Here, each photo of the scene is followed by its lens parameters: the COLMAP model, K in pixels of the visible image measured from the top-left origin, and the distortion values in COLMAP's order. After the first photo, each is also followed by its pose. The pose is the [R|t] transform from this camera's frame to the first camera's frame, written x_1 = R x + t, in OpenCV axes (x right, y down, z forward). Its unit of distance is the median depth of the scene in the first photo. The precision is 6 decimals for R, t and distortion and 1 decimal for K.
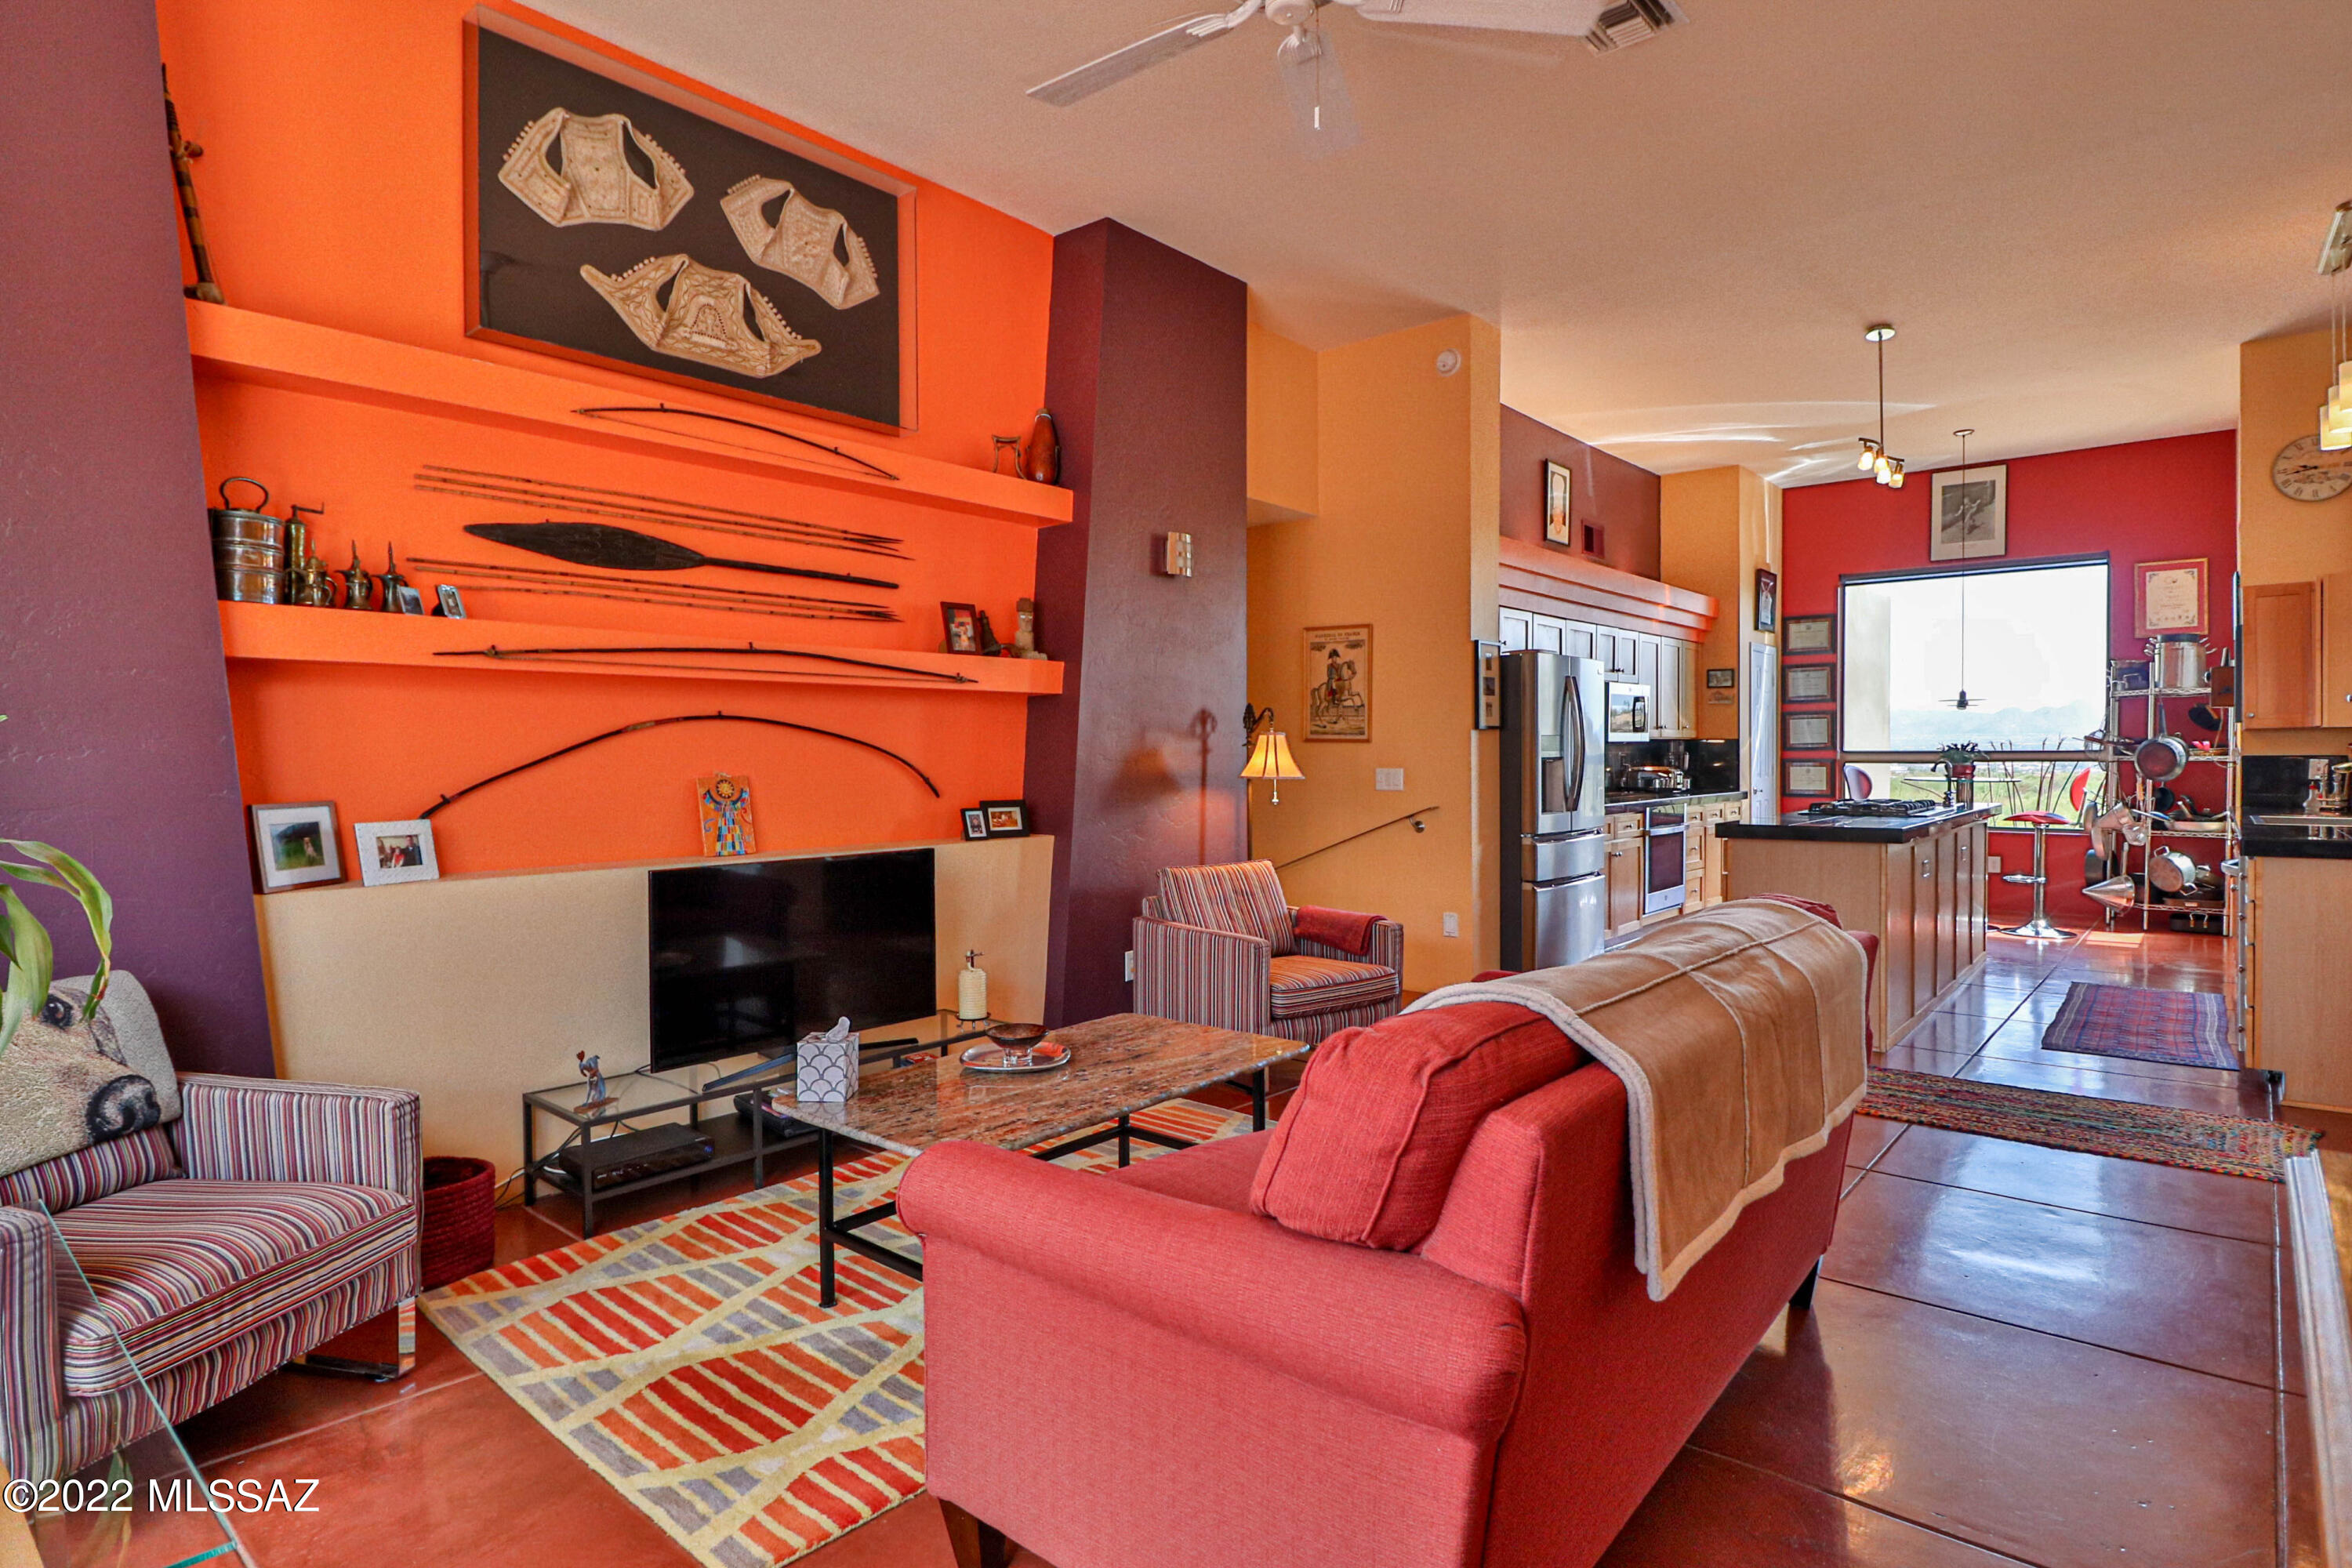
lens RADIAL K [[1221.9, 0, 1143.5], [0, 1221.9, 772.2], [0, 0, 1]] dist [-0.002014, -0.012117]
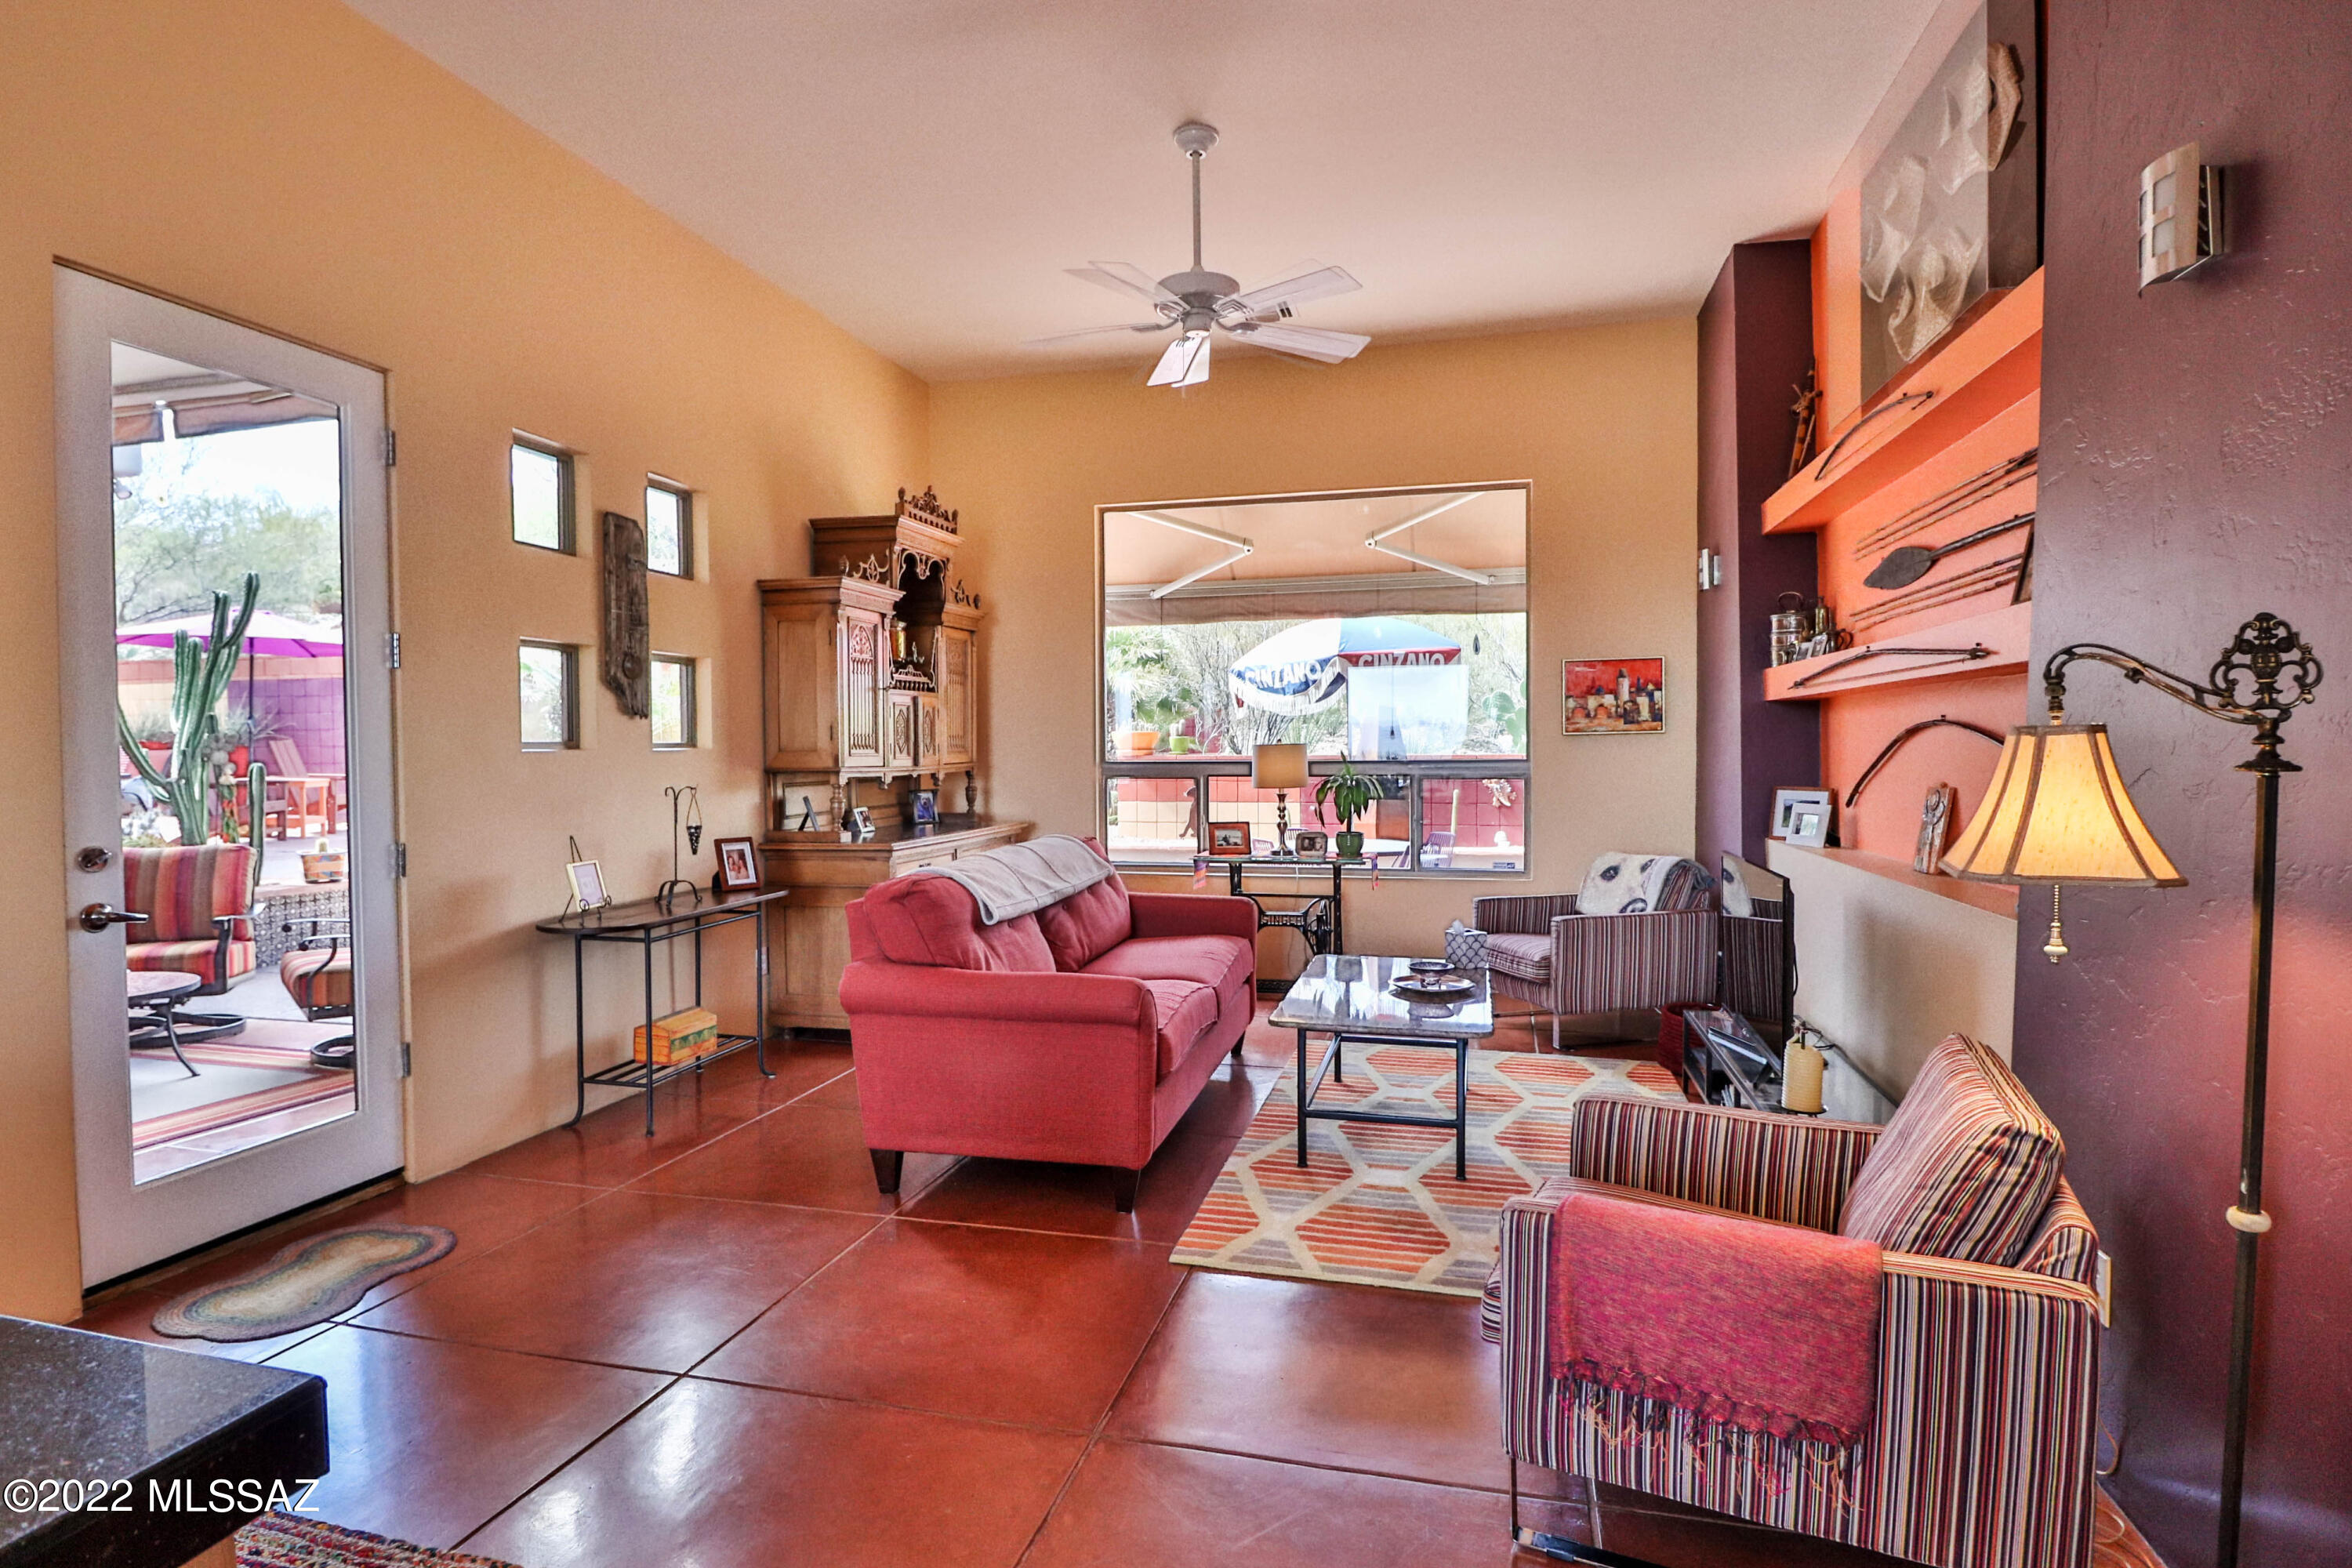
lens RADIAL K [[1221.9, 0, 1139.6], [0, 1221.9, 776.1], [0, 0, 1]] dist [-0.002014, -0.012117]
pose [[-0.900094, 0.017694, -0.435337, 0.585764], [-0.000134, 0.999164, 0.040888, -0.041788], [0.435697, 0.036861, -0.899338, 1.551936]]
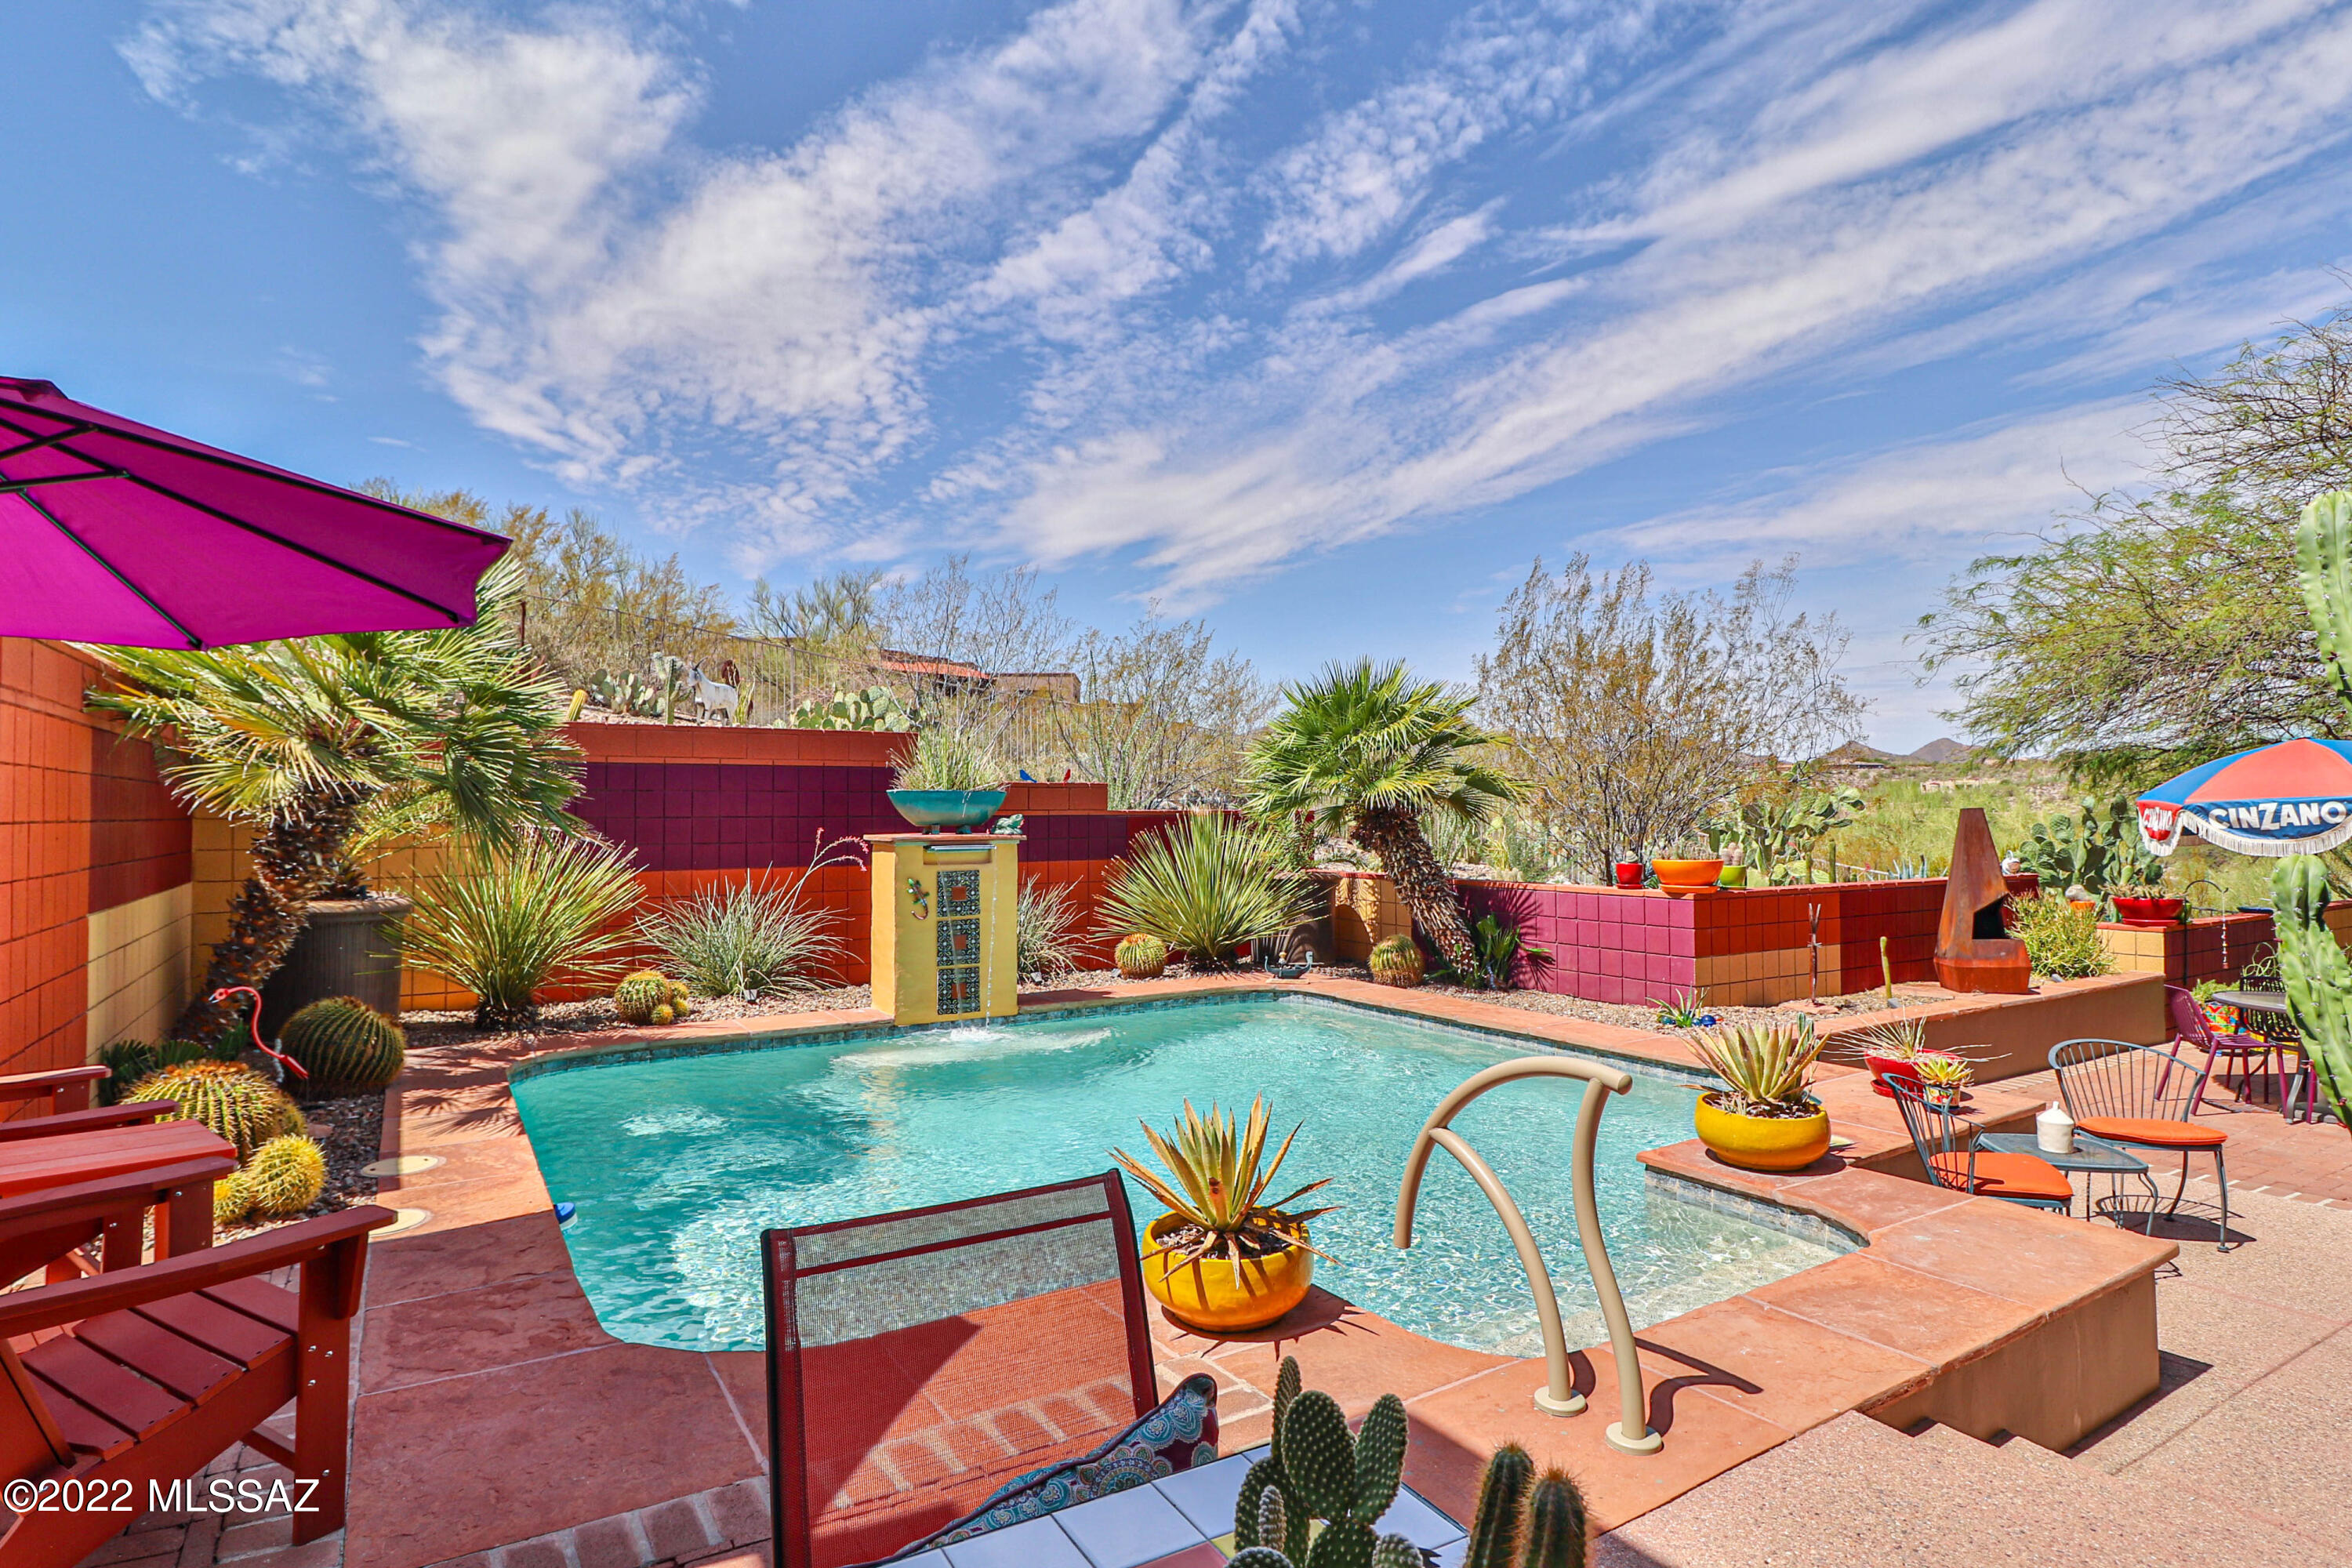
lens RADIAL K [[1221.9, 0, 1166.1], [0, 1221.9, 785.3], [0, 0, 1]] dist [-0.002014, -0.012117]
pose [[-0.294969, -0.016579, -0.955363, 1.777275], [-0.013632, 0.999821, -0.013142, -0.124926], [0.955410, 0.009147, -0.295142, -1.248895]]
